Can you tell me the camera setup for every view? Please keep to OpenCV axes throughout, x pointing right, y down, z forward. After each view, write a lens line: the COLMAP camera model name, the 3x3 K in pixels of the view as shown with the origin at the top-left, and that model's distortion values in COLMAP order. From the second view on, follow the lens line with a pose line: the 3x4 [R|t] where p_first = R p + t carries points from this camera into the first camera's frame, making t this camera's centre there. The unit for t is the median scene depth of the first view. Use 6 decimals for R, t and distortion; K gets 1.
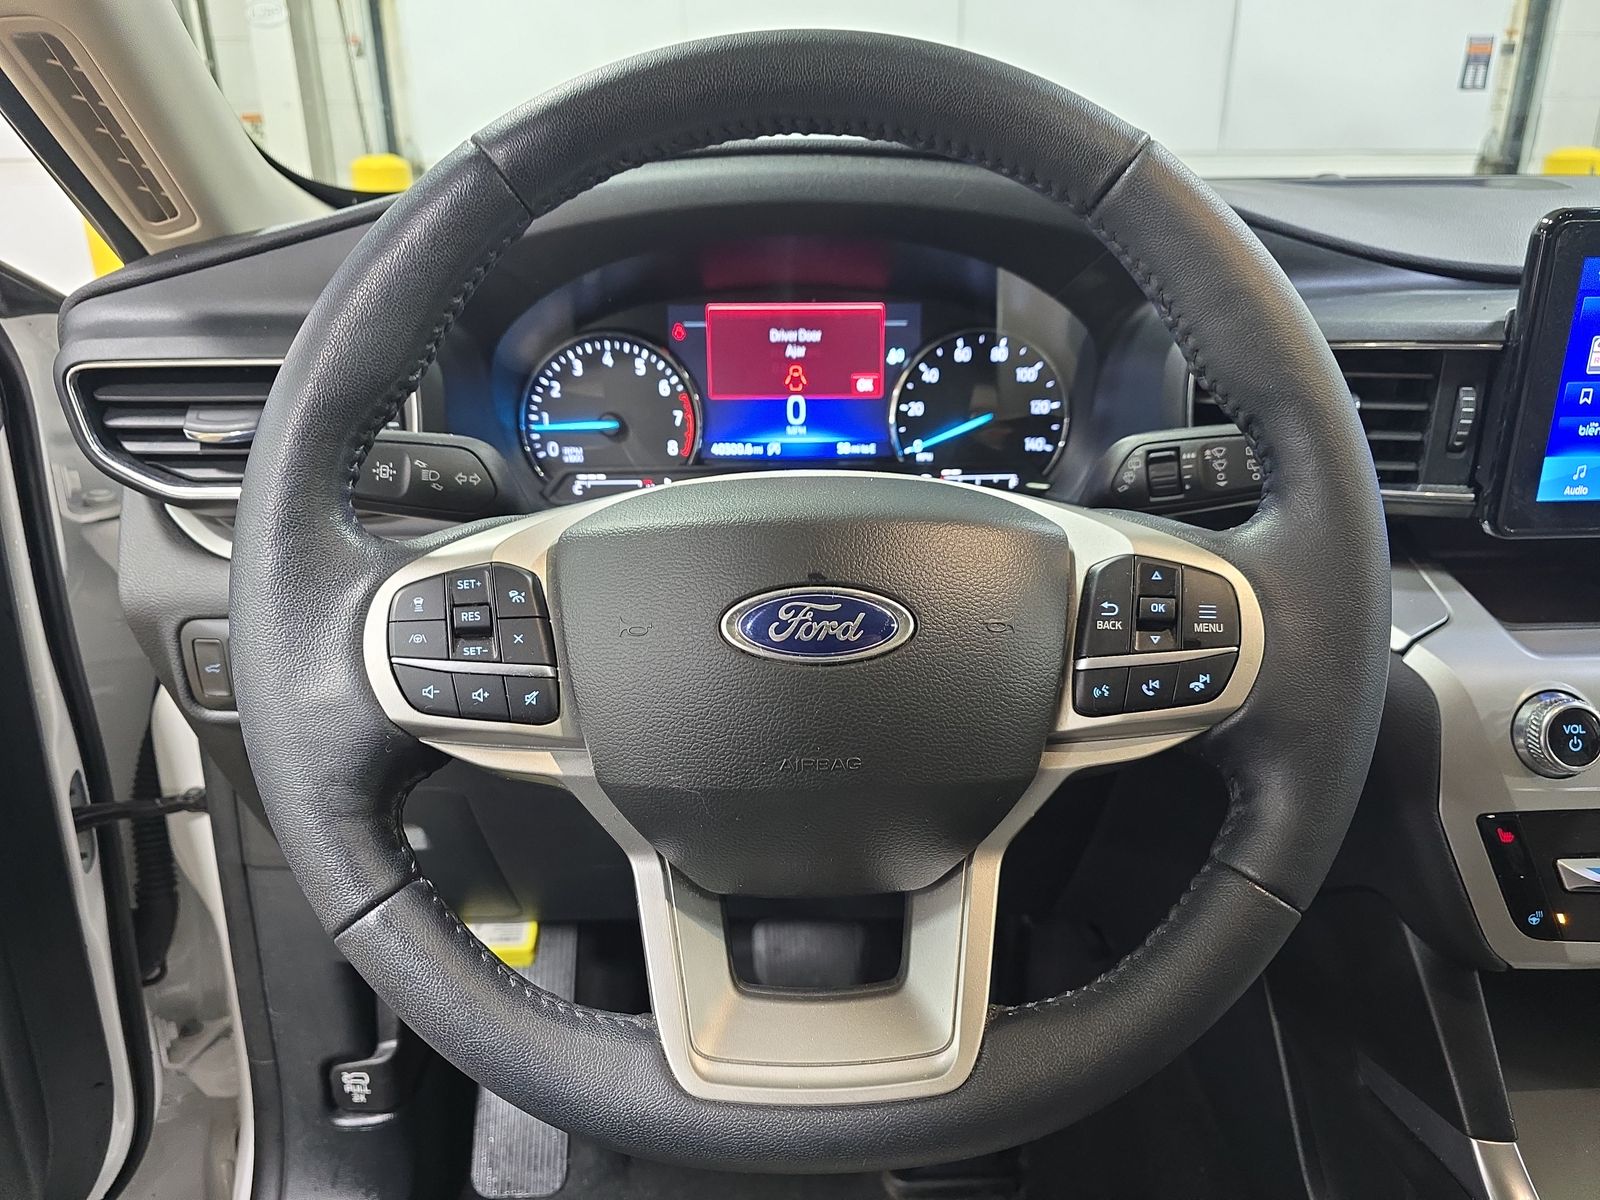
lens RADIAL K [[1219.6, 0, 791.7], [0, 1219.6, 606.0], [0, 0, 1]] dist [0.036409, -0.067341]
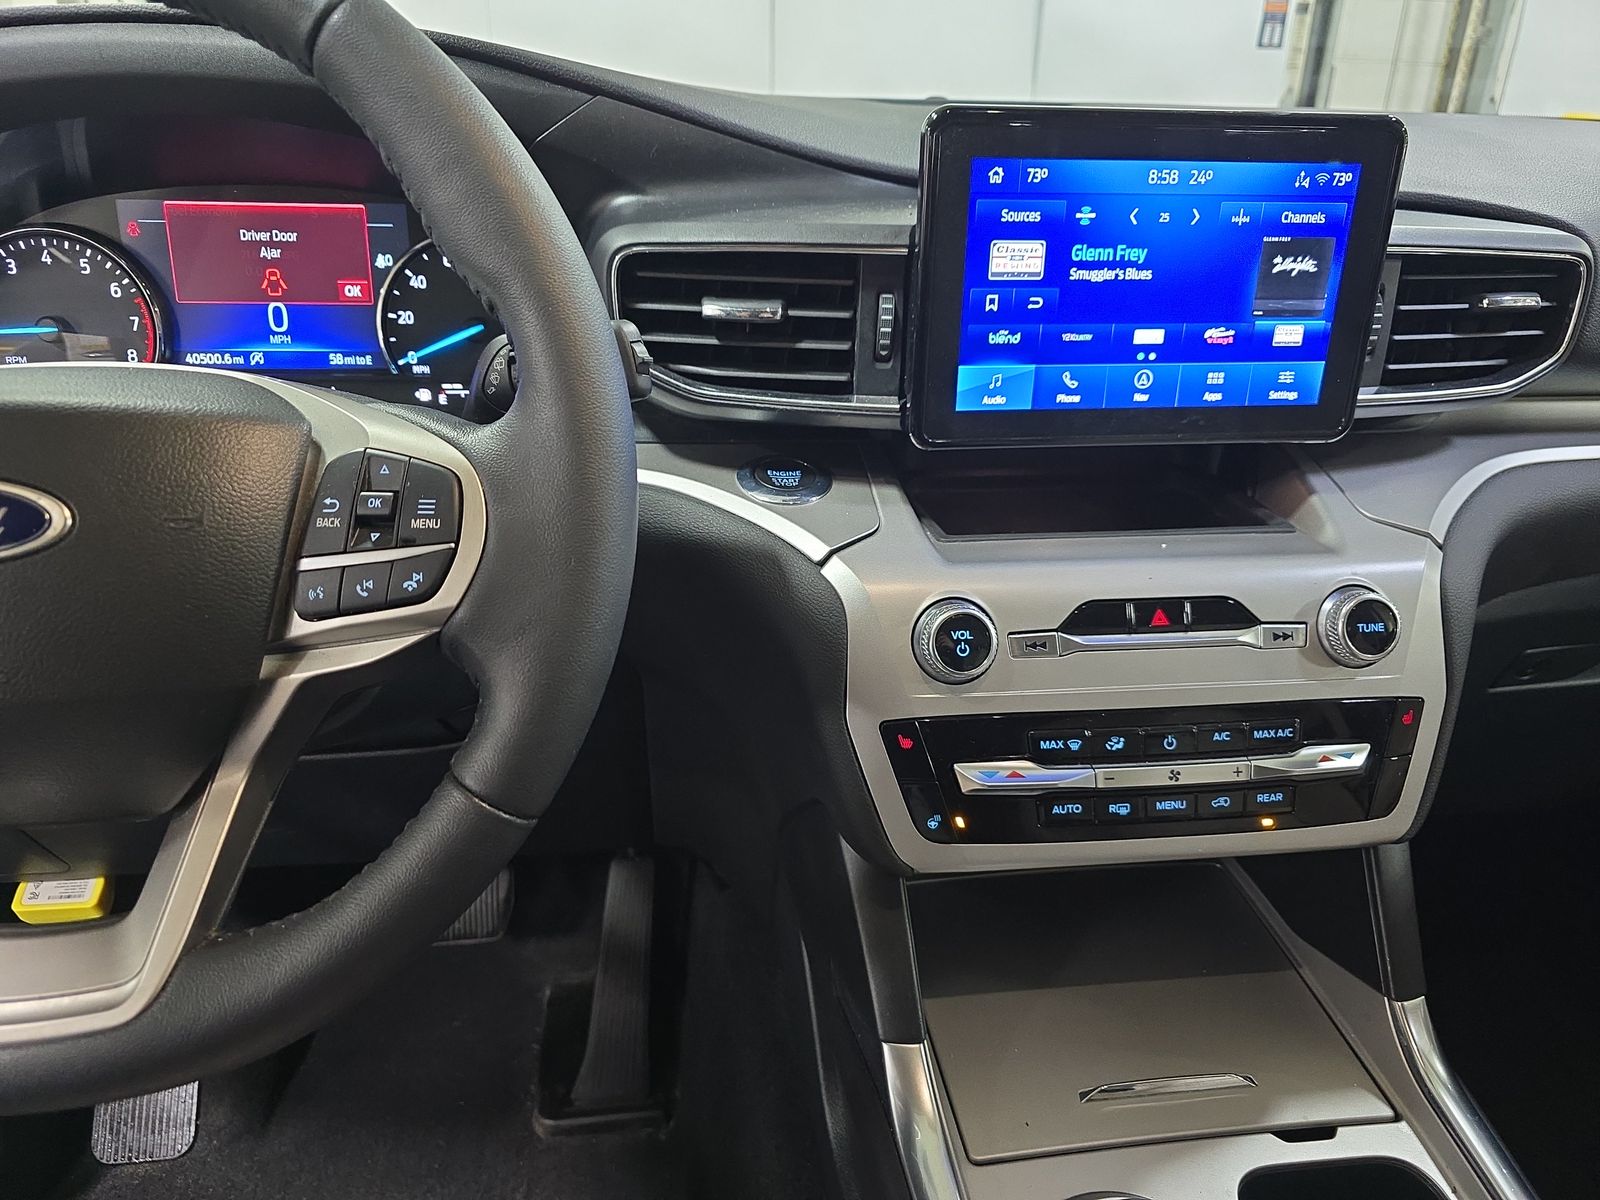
lens RADIAL K [[1219.6, 0, 812.1], [0, 1219.6, 607.8], [0, 0, 1]] dist [0.036409, -0.067341]
pose [[0.991973, -0.015529, 0.125492, 0.354995], [0.010295, 0.999054, 0.042247, 0.031445], [-0.126029, -0.040616, 0.991195, 0.017519]]
